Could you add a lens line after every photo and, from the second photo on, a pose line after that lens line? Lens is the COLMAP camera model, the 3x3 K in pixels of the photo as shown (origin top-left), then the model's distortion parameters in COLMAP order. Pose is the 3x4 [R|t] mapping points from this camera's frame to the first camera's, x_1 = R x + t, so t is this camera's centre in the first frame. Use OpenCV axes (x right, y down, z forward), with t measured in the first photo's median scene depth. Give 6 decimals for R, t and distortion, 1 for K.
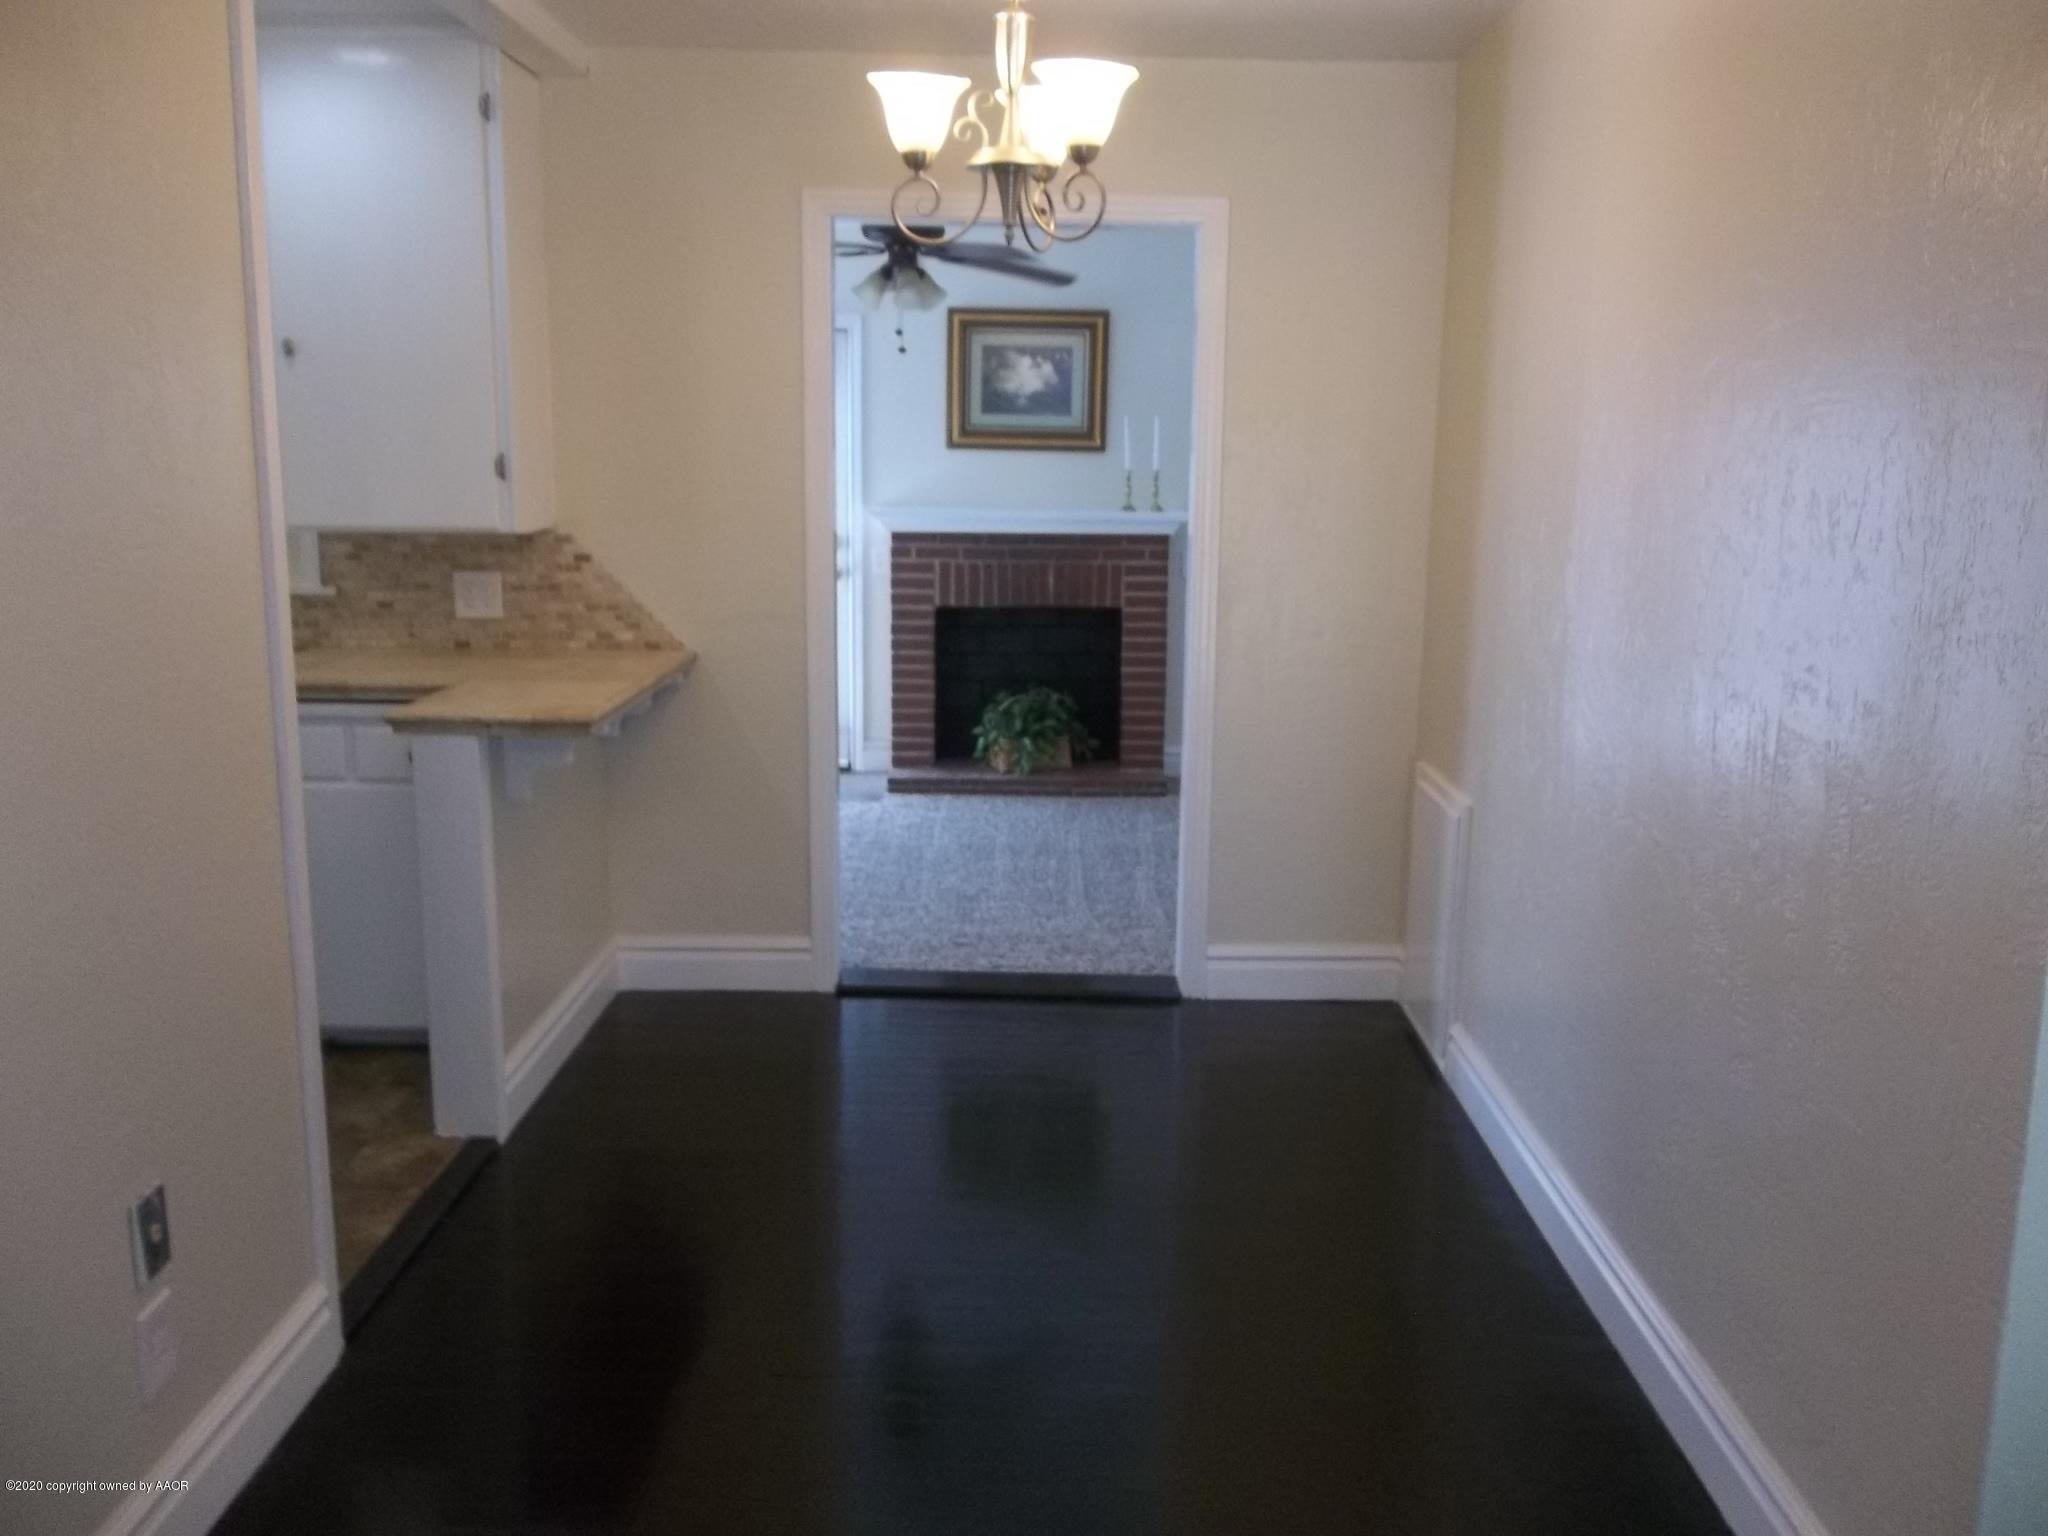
lens RADIAL K [[1664.1, 0, 1025.3], [0, 1664.1, 769.5], [0, 0, 1]] dist [-0.014647, -0.009570]
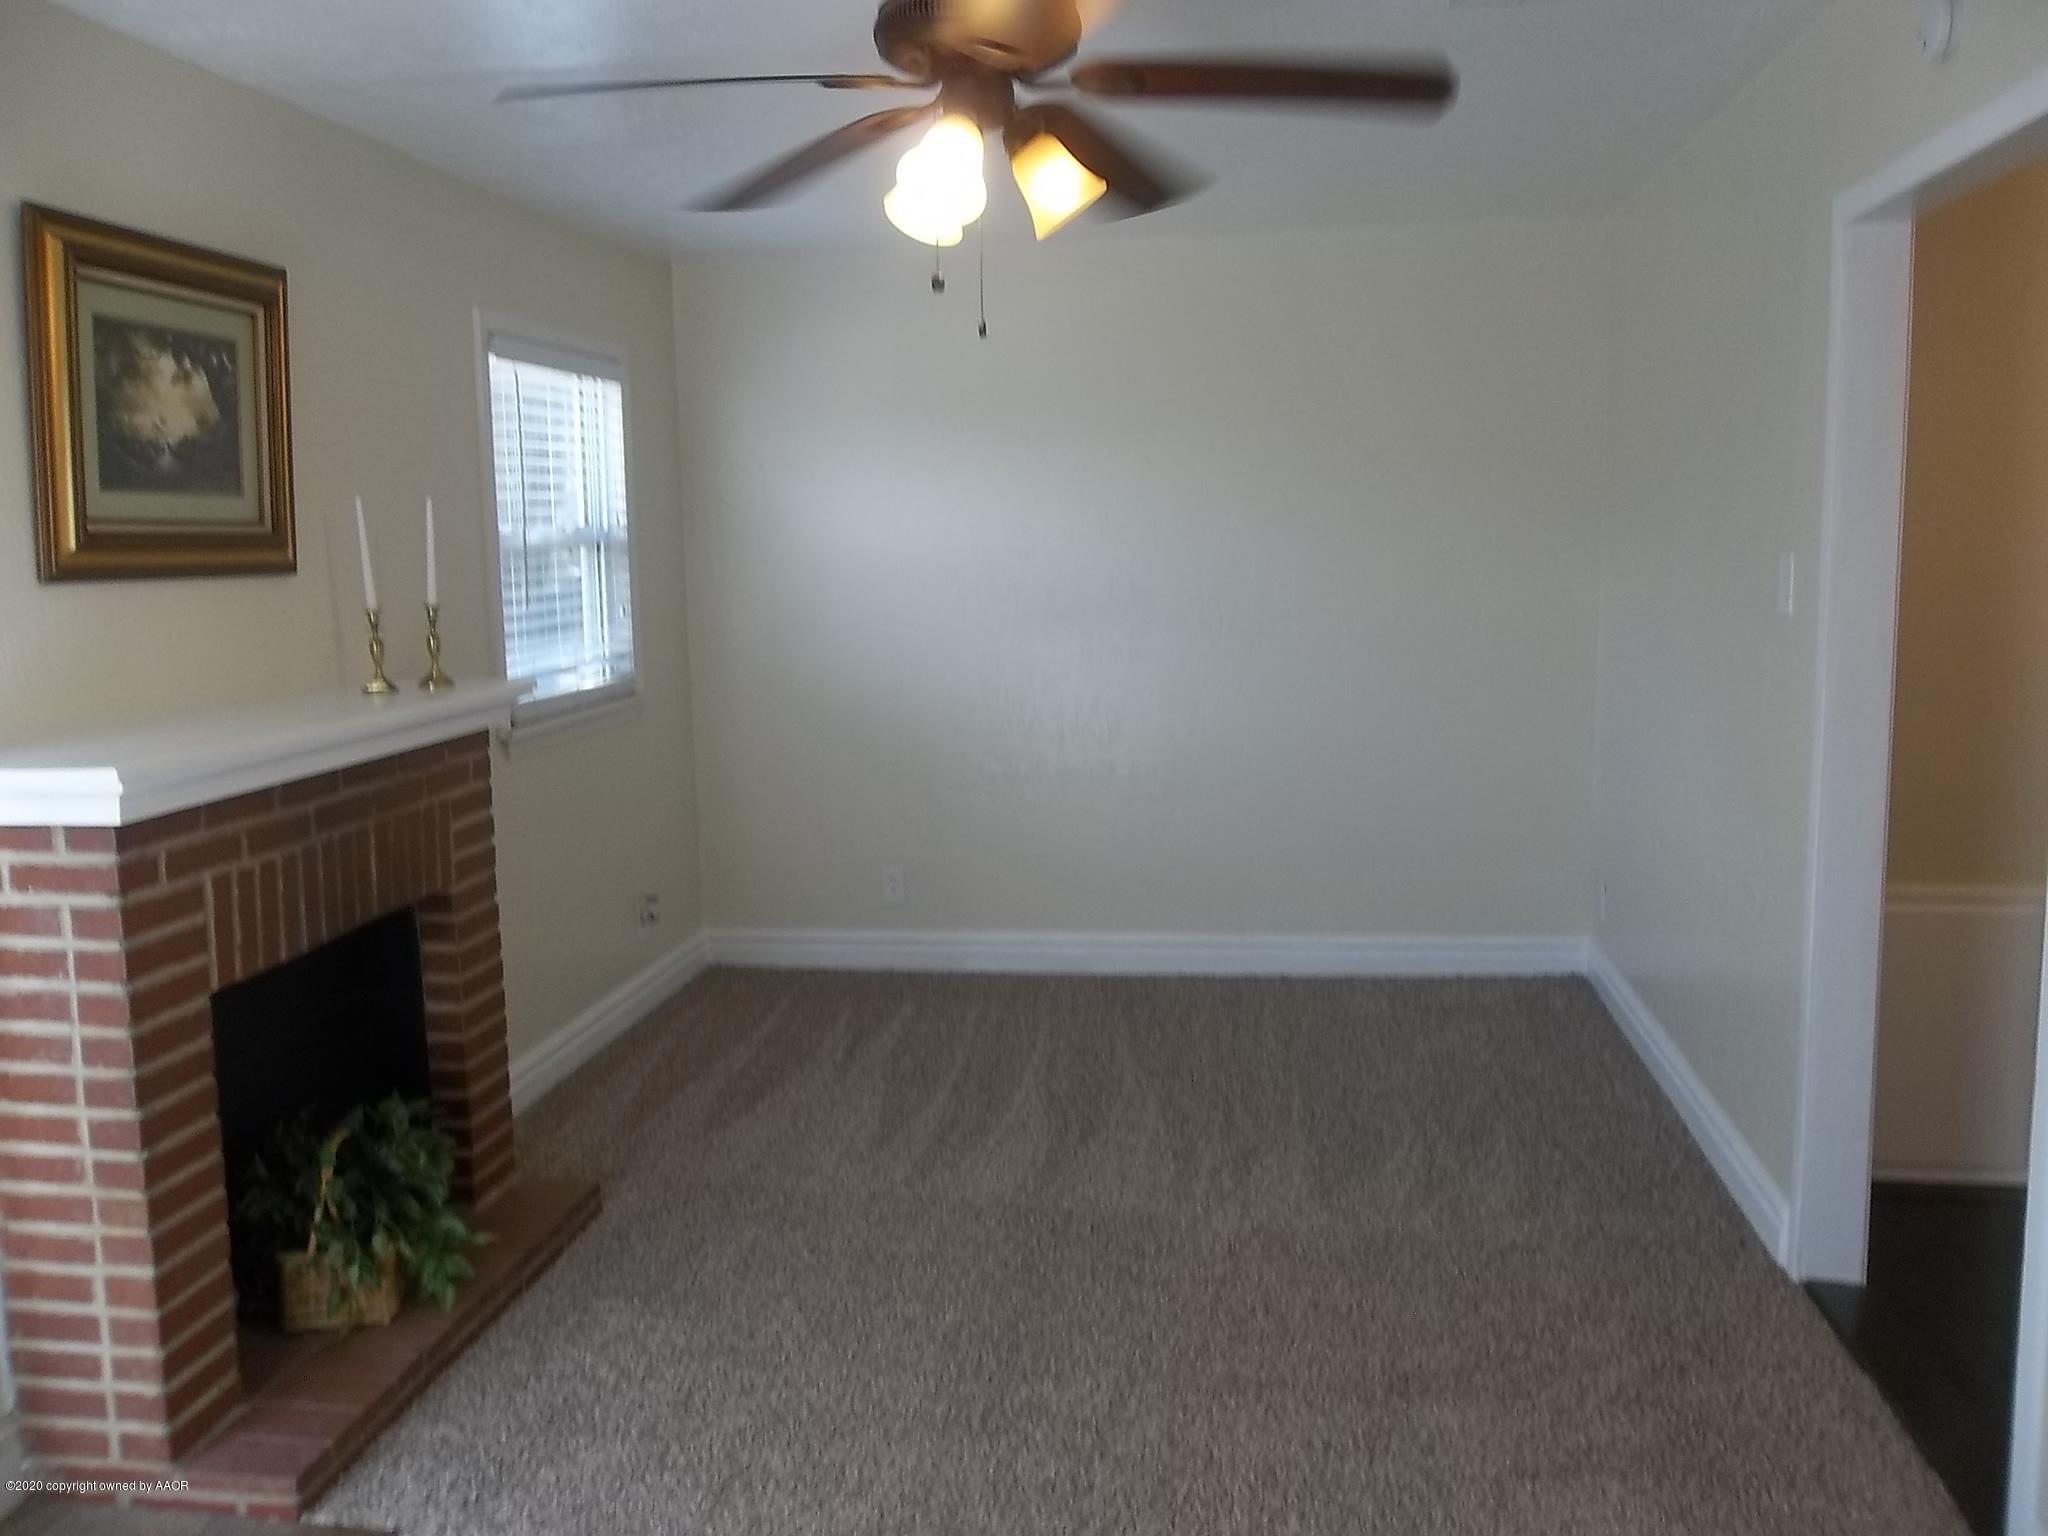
lens RADIAL K [[1664.1, 0, 1024.7], [0, 1664.1, 755.8], [0, 0, 1]] dist [-0.014647, -0.009570]
pose [[0.133692, -0.148907, 0.979772, -0.391156], [0.207347, 0.970969, 0.119276, -0.157770], [-0.969089, 0.187207, 0.160686, 0.753554]]
